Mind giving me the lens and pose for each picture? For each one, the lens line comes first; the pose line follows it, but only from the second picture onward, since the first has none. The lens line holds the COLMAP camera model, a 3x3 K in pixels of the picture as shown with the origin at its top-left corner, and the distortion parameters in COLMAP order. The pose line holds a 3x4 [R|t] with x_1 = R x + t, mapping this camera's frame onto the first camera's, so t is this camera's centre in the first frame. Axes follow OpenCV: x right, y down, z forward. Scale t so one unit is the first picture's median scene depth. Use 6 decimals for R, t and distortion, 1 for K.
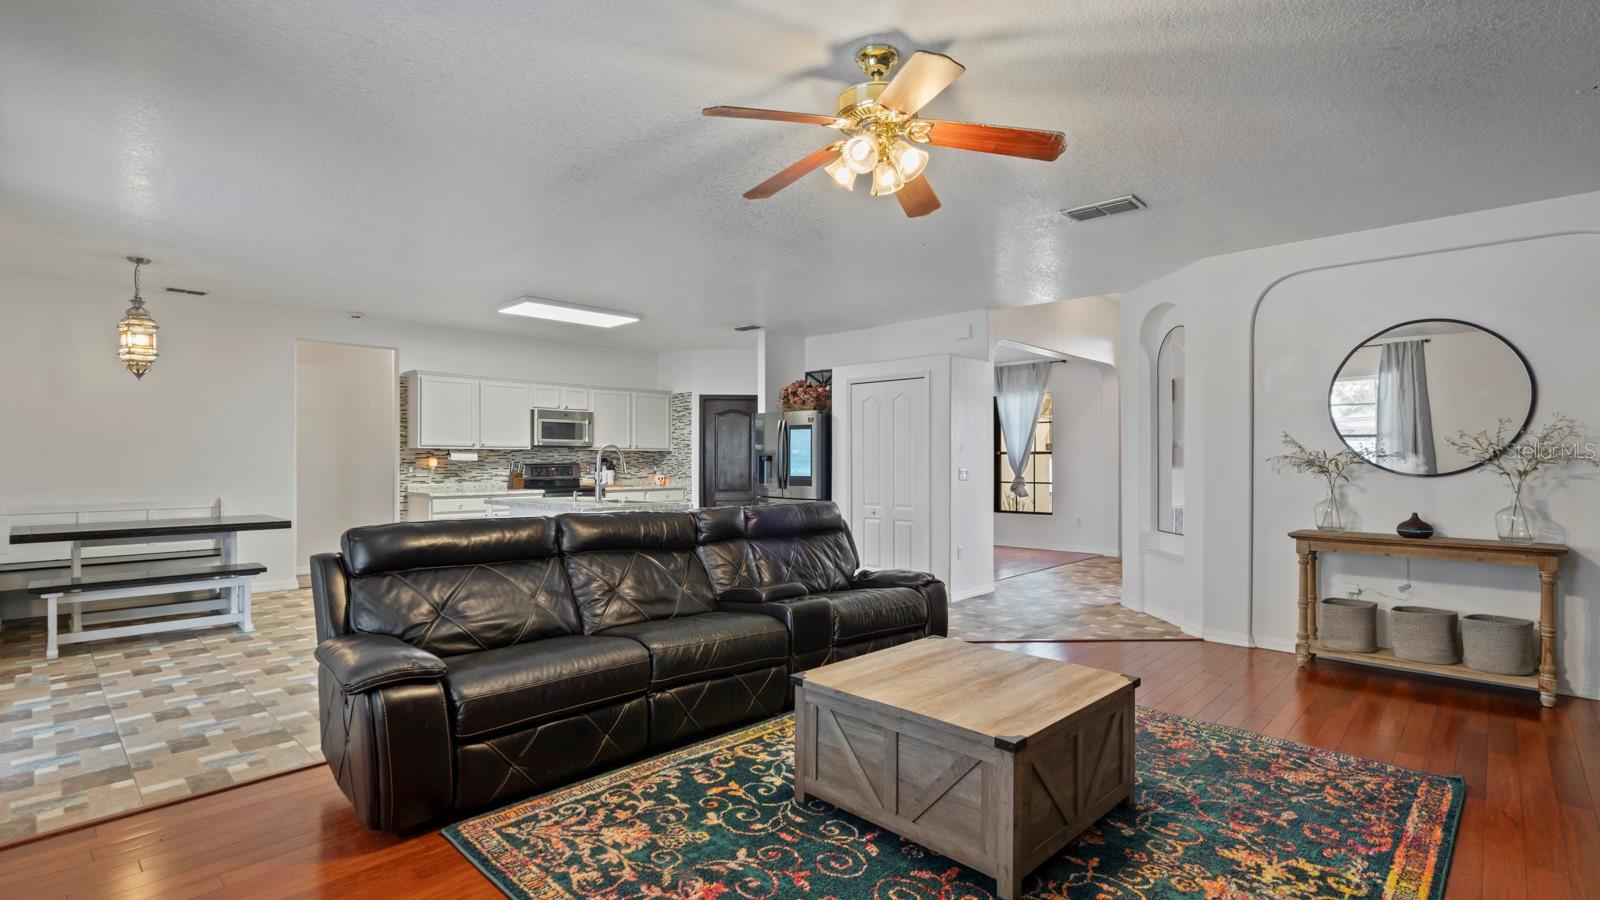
lens RADIAL K [[732.1, 0, 790.7], [0, 732.1, 459.6], [0, 0, 1]] dist [-0.002429, 0.001947]
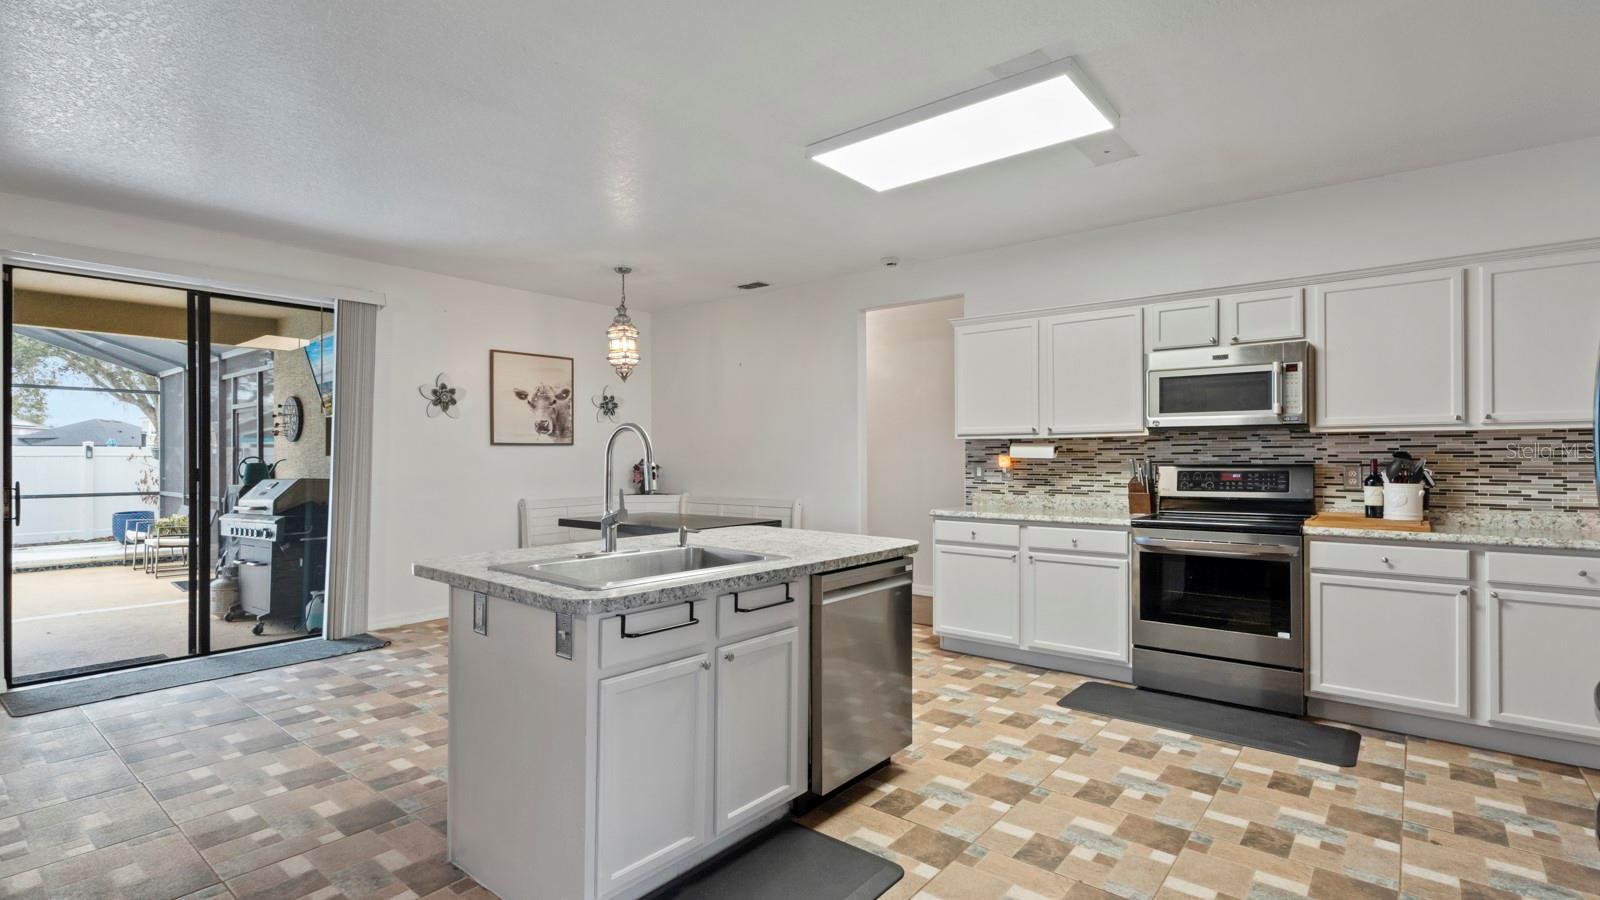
lens RADIAL K [[732.1, 0, 797.0], [0, 732.1, 446.1], [0, 0, 1]] dist [-0.002429, 0.001947]
pose [[0.077549, -0.017323, -0.996838, 0.125295], [-0.001431, 0.999846, -0.017487, 0.002241], [0.996988, 0.002782, 0.077512, 0.743862]]
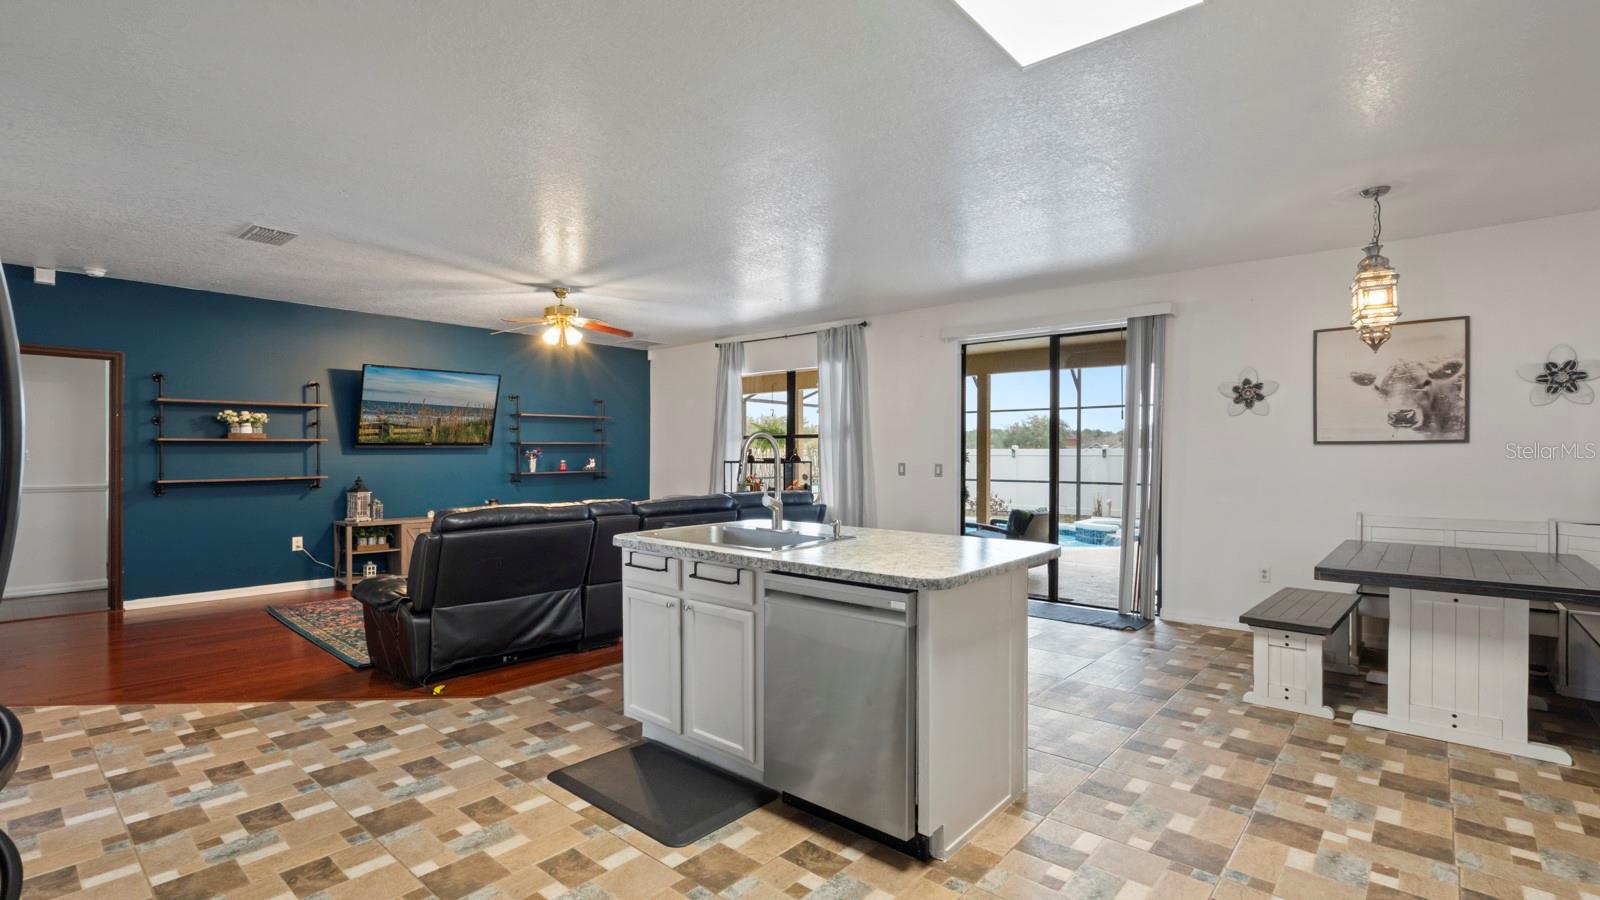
lens RADIAL K [[732.1, 0, 805.6], [0, 732.1, 464.4], [0, 0, 1]] dist [-0.002429, 0.001947]
pose [[-0.998552, -0.006239, -0.053430, -0.173483], [-0.007183, 0.999821, 0.017512, -0.002196], [0.053311, 0.017871, -0.998418, 1.088172]]
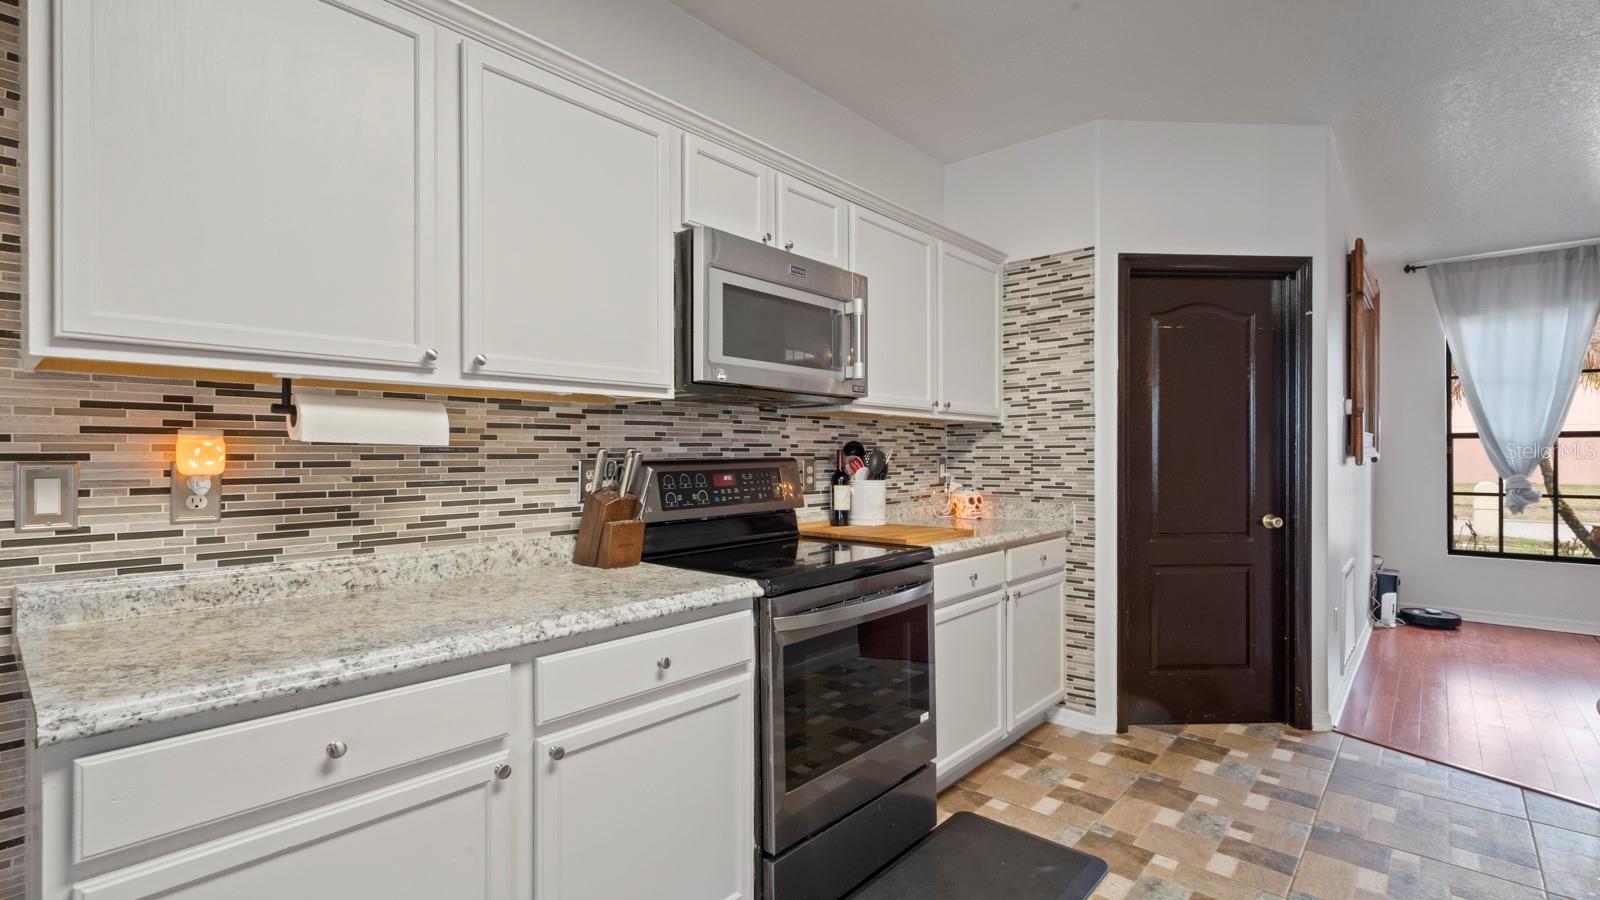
lens RADIAL K [[732.1, 0, 798.8], [0, 732.1, 457.2], [0, 0, 1]] dist [-0.002429, 0.001947]
pose [[0.999233, -0.002646, 0.039058, -0.333782], [0.002564, 0.999994, 0.002160, 0.004316], [-0.039064, -0.002059, 0.999235, 0.781880]]
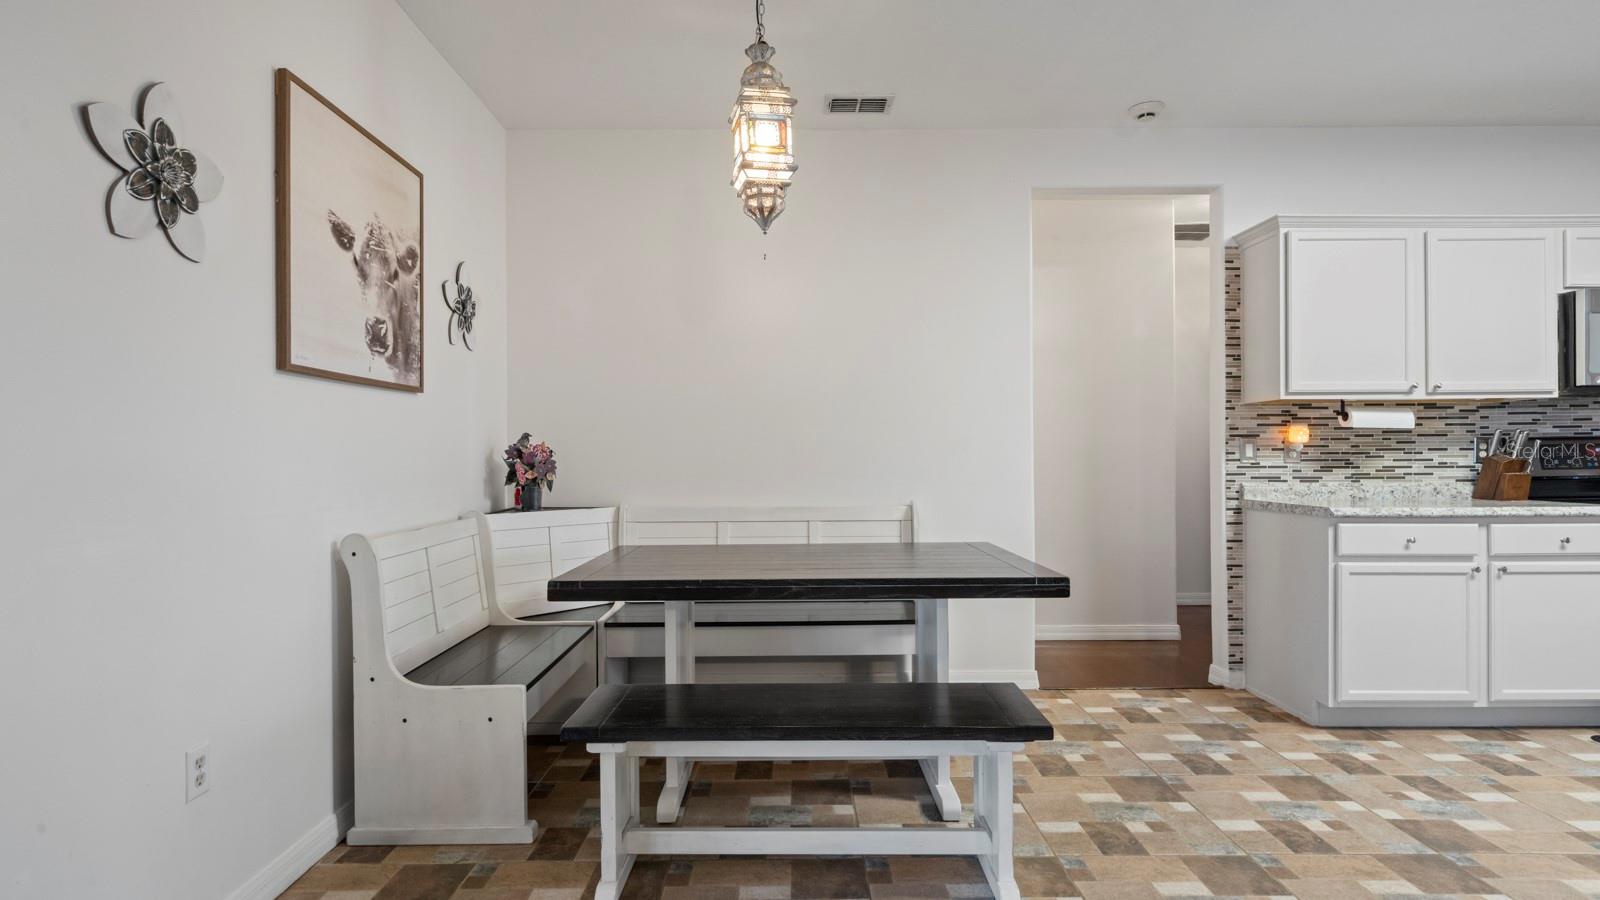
lens RADIAL K [[790.7, 0, 796.7], [0, 790.7, 455.3], [0, 0, 1]] dist [0.003111, 0.000504]
pose [[0.692443, -0.005727, -0.721450, -0.341754], [0.003796, 0.999984, -0.004294, 0.016813], [0.721463, 0.000234, 0.692453, 0.436937]]
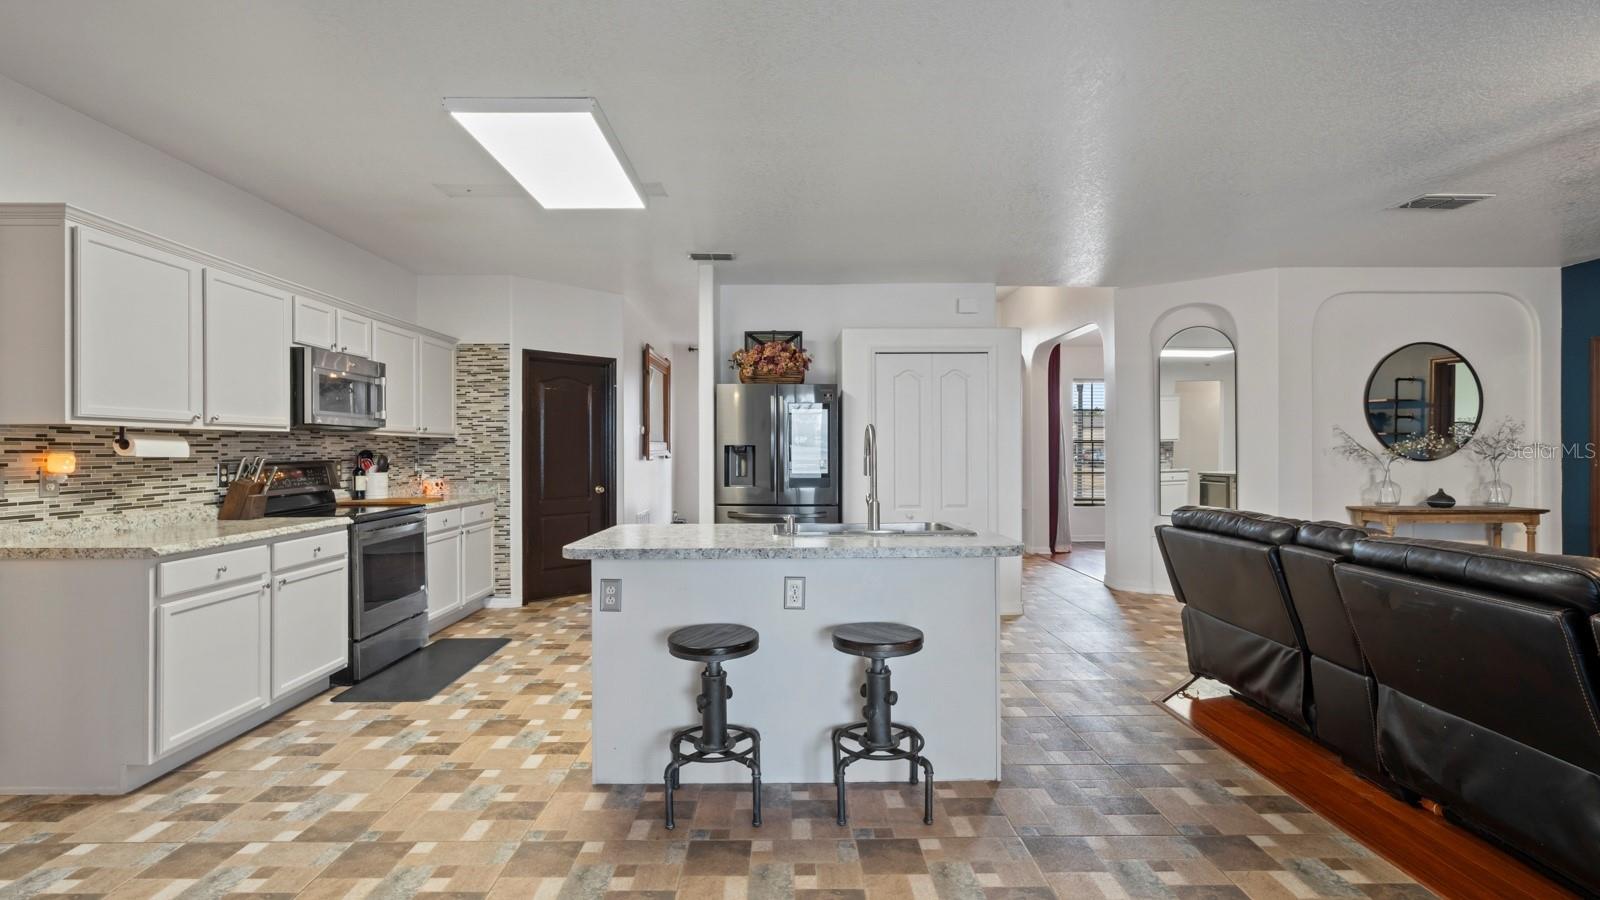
lens RADIAL K [[732.1, 0, 785.2], [0, 732.1, 446.7], [0, 0, 1]] dist [-0.002429, 0.001947]
pose [[0.723818, -0.001078, 0.689990, -0.461733], [0.006057, 0.999970, -0.004791, -0.000462], [-0.689964, 0.007647, 0.723803, 0.456855]]
